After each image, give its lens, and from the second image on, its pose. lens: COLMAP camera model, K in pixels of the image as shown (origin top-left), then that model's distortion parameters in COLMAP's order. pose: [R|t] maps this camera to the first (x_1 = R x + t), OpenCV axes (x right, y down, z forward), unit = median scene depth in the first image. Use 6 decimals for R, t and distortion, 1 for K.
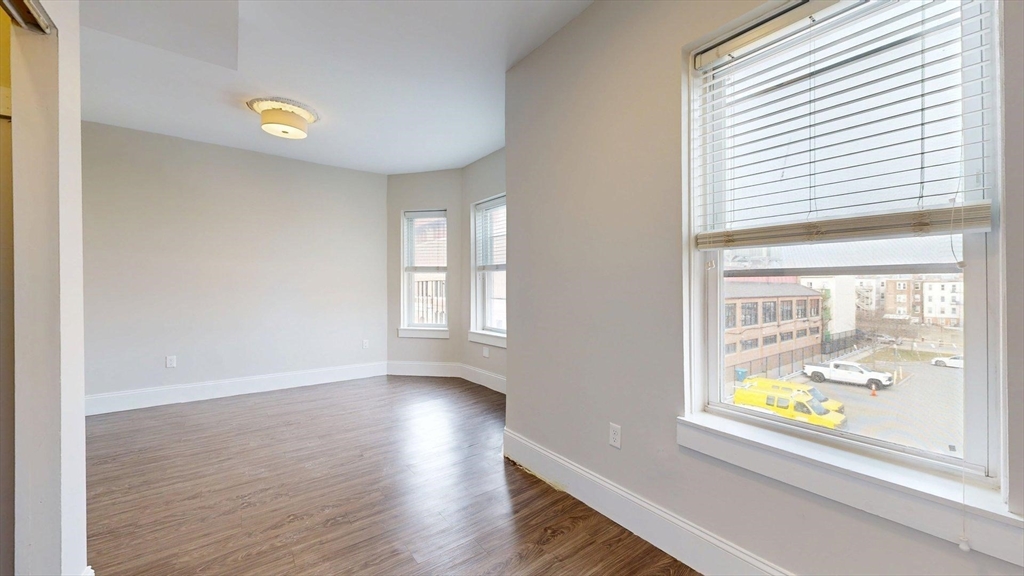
lens RADIAL K [[376.1, 0, 510.8], [0, 376.1, 289.5], [0, 0, 1]] dist [0.001610, -0.000136]
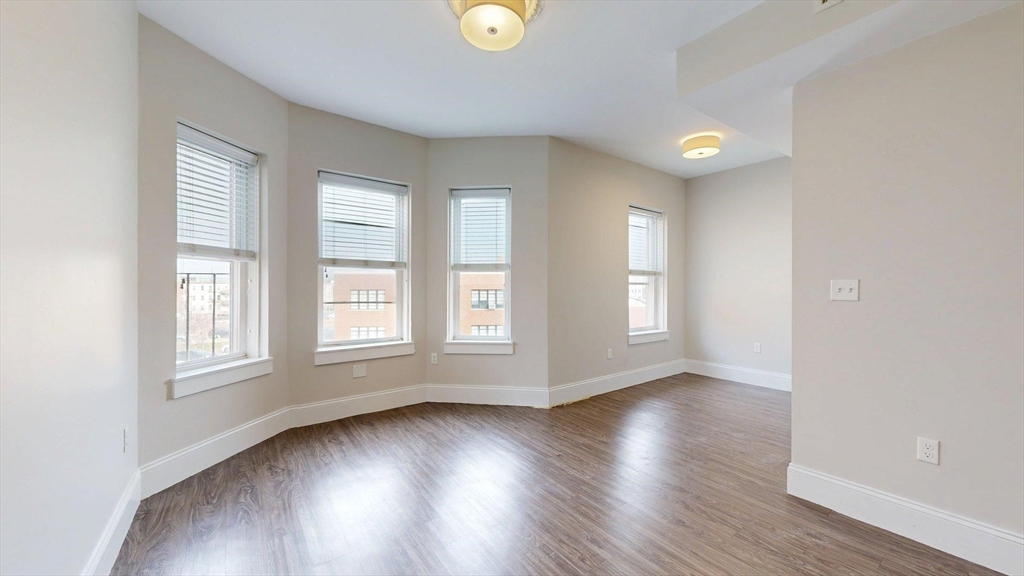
lens RADIAL K [[376.1, 0, 510.8], [0, 376.1, 289.5], [0, 0, 1]] dist [0.001610, -0.000136]
pose [[-0.002103, -0.002452, 0.999995, -1.043357], [0.003690, 0.999990, 0.002460, -0.004557], [-0.999991, 0.003695, -0.002094, 0.840989]]
